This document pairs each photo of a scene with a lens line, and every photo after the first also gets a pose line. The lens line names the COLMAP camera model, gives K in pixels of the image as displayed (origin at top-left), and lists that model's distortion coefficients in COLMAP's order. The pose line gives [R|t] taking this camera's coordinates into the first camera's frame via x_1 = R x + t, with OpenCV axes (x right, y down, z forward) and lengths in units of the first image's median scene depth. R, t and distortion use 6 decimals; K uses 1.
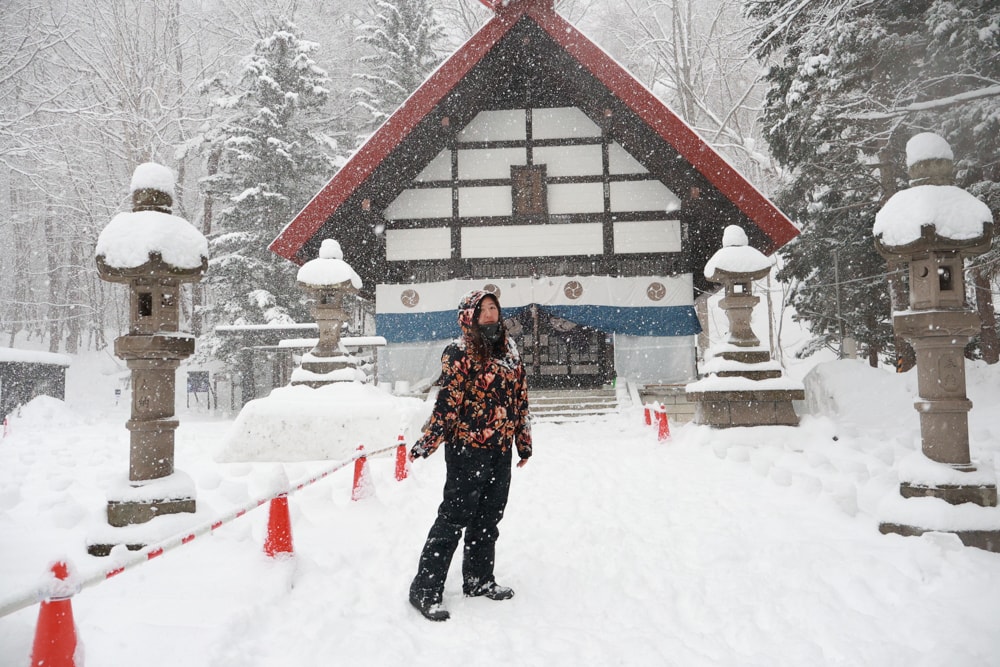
lens RADIAL K [[819.8, 0, 498.4], [0, 819.8, 328.6], [0, 0, 1]] dist [-0.001052, -0.008474]
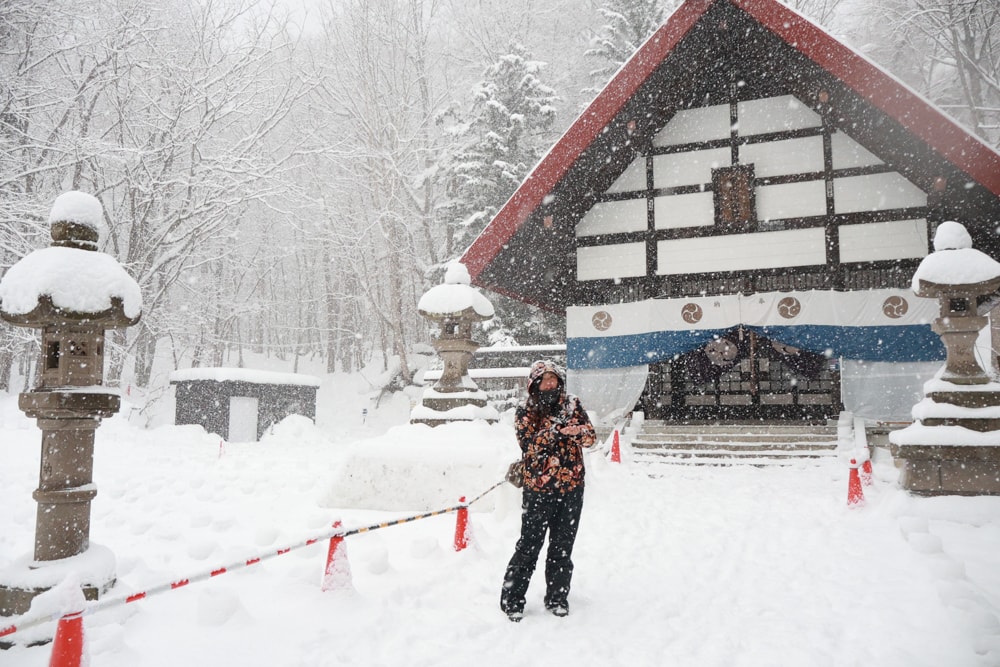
lens RADIAL K [[819.8, 0, 496.2], [0, 819.8, 328.4], [0, 0, 1]] dist [-0.001052, -0.008474]
pose [[0.945058, -0.015956, -0.326512, 0.080415], [0.009328, 0.999718, -0.021856, -0.009373], [0.326769, 0.017609, 0.944940, 0.092050]]
